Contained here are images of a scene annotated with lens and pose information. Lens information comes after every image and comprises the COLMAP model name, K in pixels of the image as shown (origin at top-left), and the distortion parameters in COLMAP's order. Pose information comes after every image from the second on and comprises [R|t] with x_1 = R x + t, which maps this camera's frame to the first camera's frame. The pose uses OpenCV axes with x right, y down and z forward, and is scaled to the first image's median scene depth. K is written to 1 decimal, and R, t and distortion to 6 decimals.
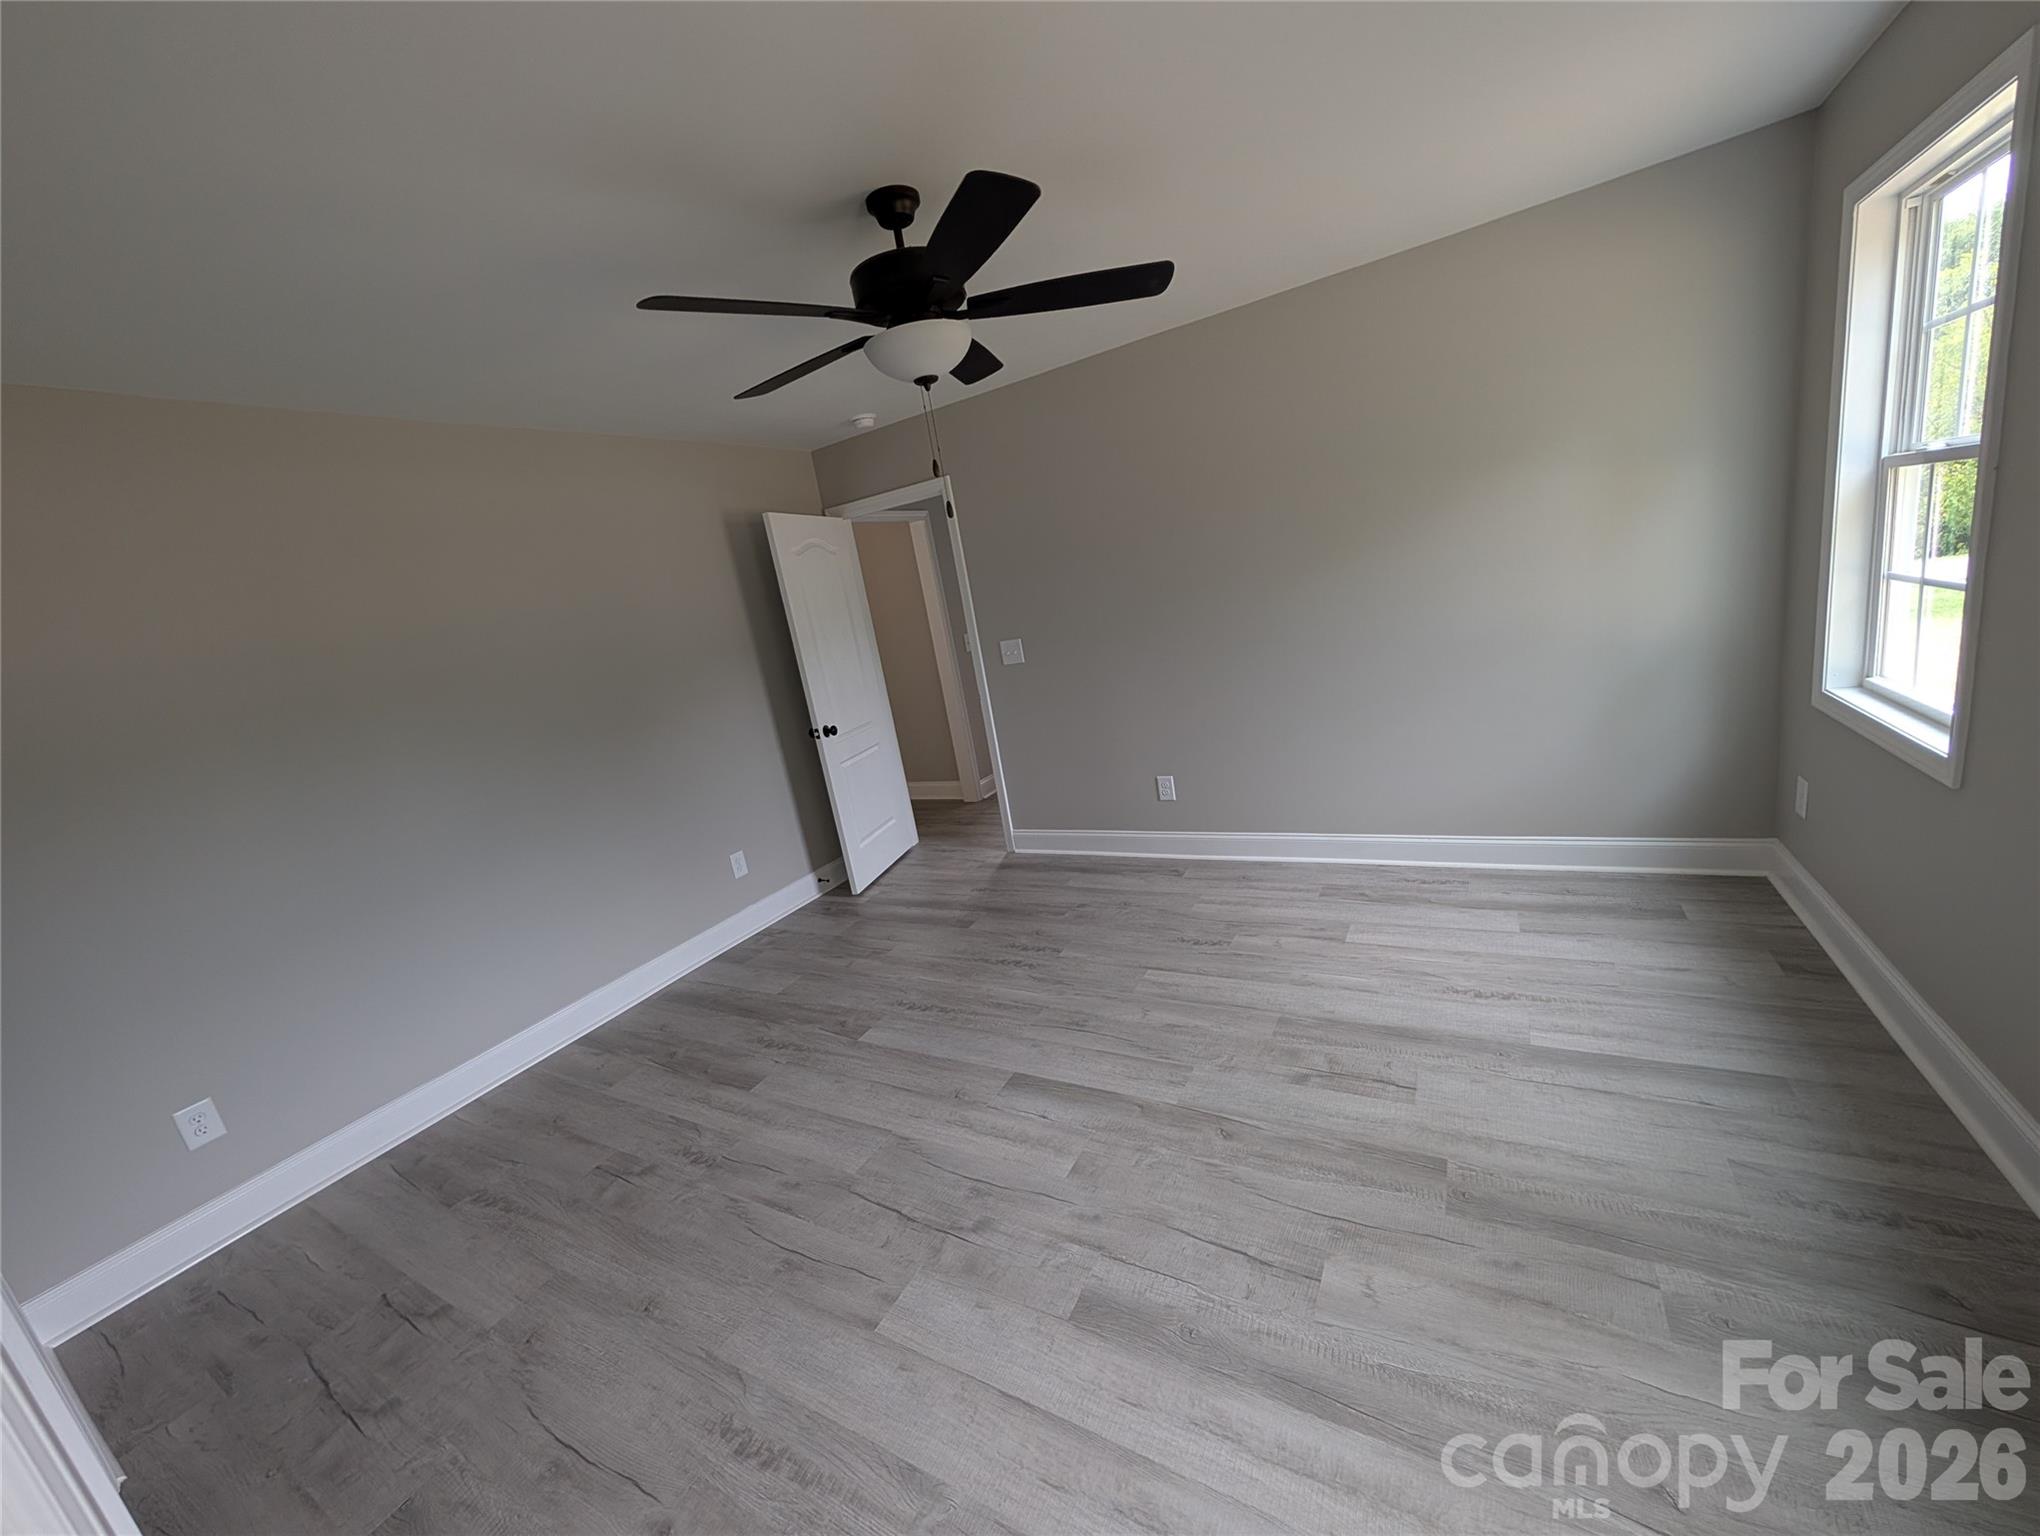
lens RADIAL K [[776.1, 0, 1021.9], [0, 776.1, 764.0], [0, 0, 1]] dist [-0.001249, -0.000075]
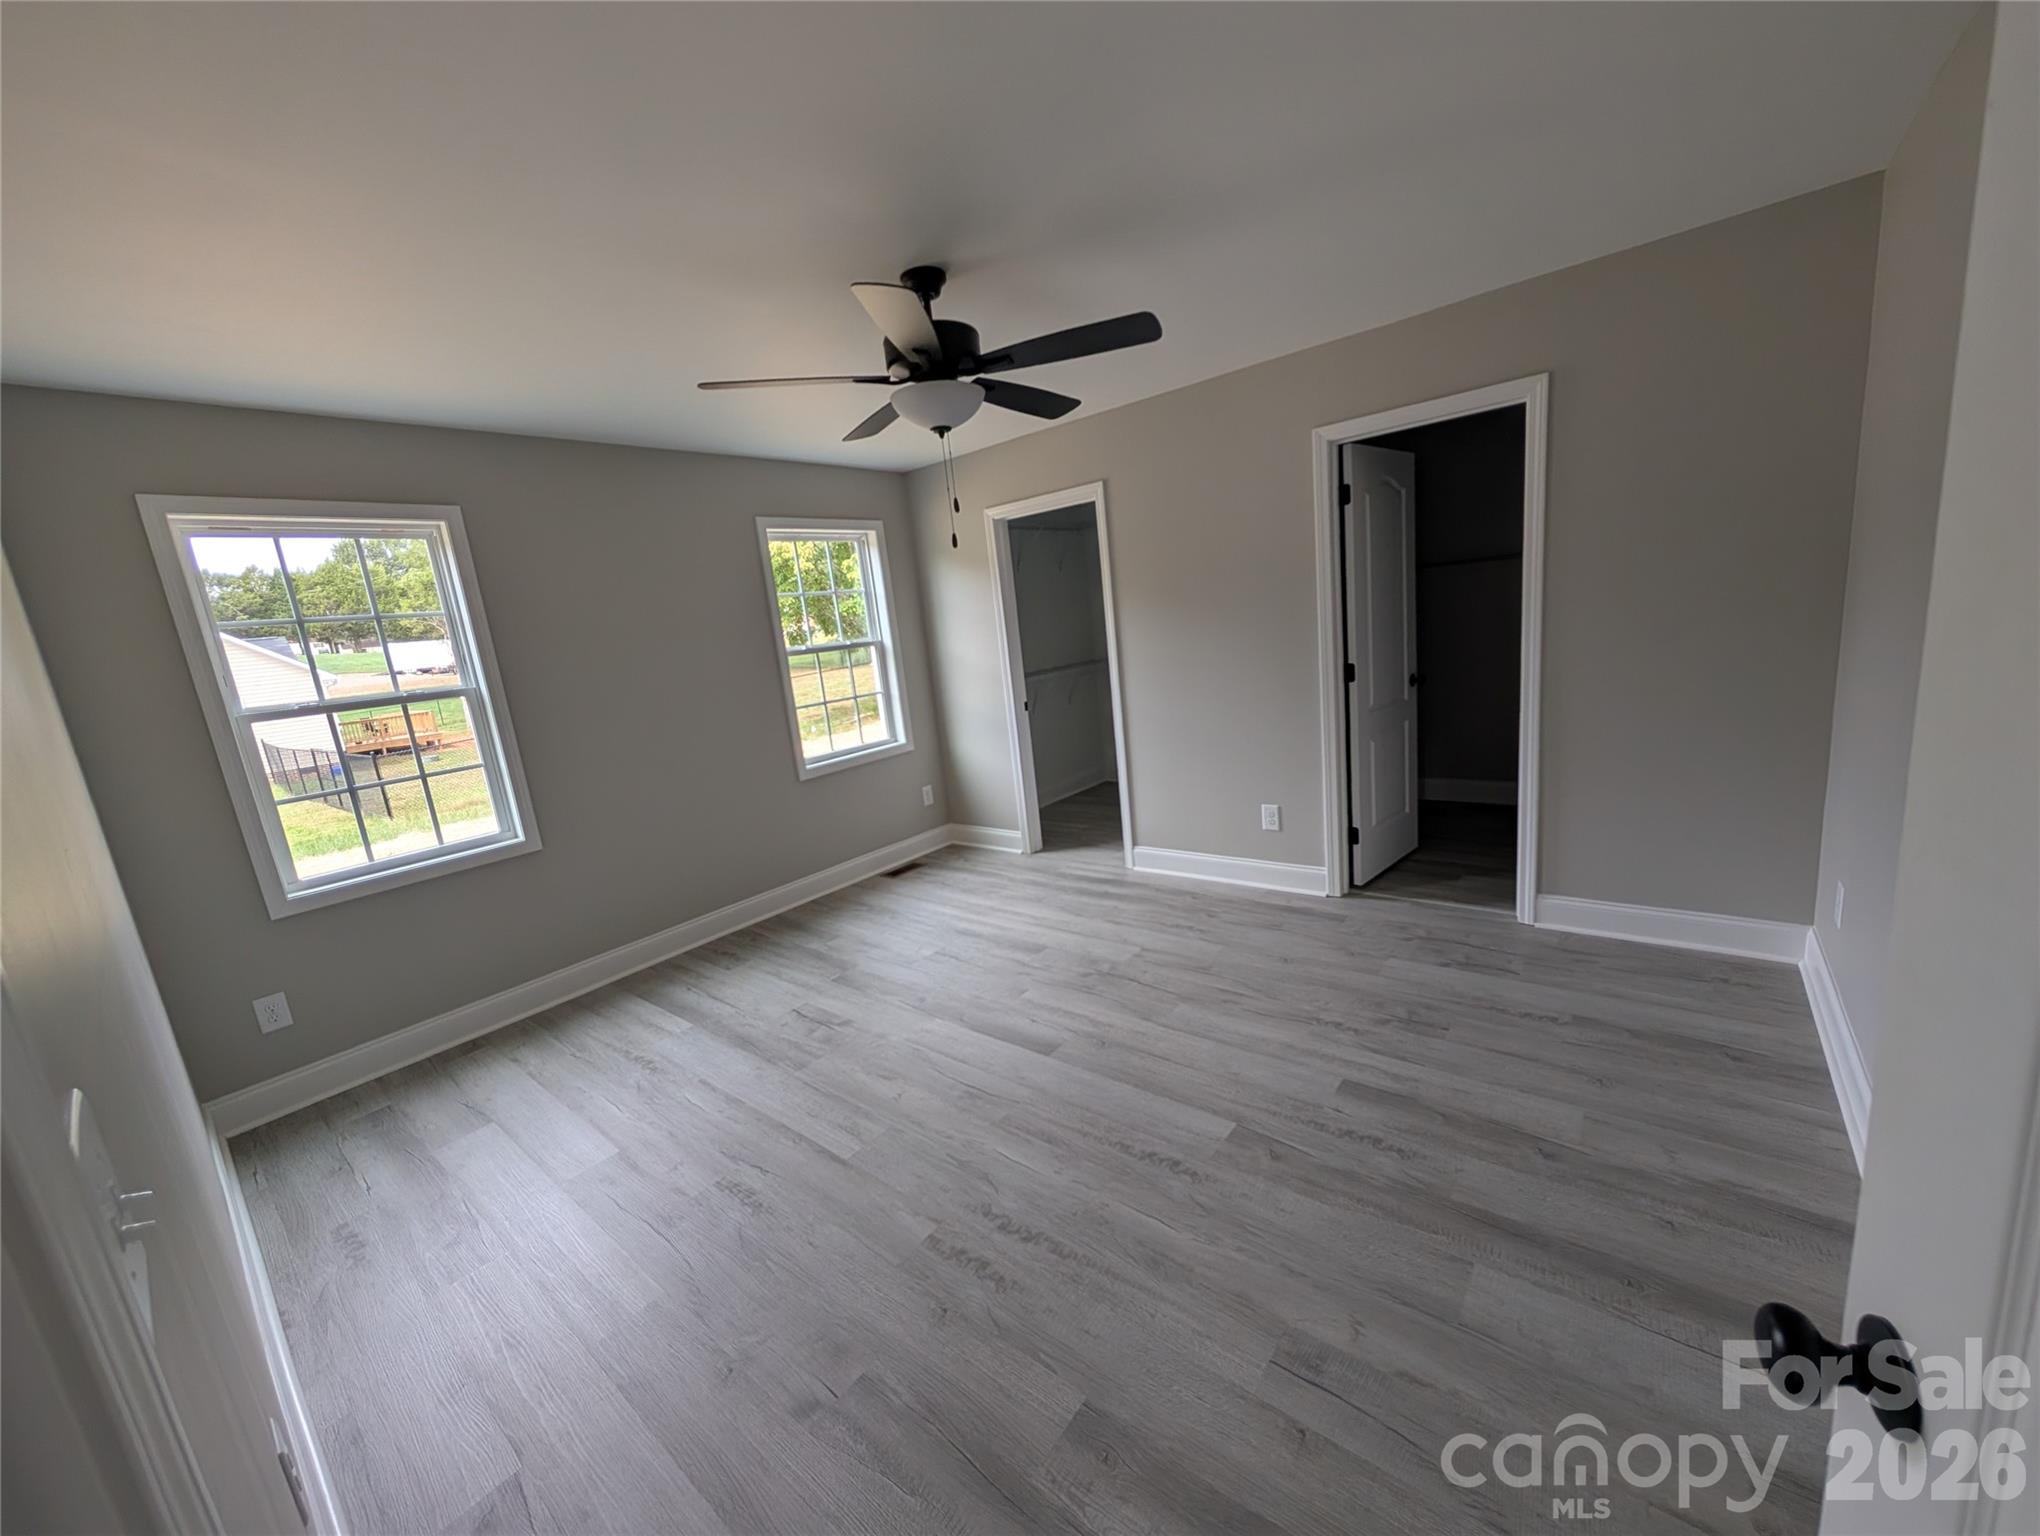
lens RADIAL K [[776.1, 0, 1024.2], [0, 776.1, 779.8], [0, 0, 1]] dist [-0.001249, -0.000075]
pose [[-0.947796, 0.234004, 0.216619, -0.297411], [0.301911, 0.877154, 0.373431, -0.340345], [-0.102624, 0.419336, -0.902012, 1.808887]]
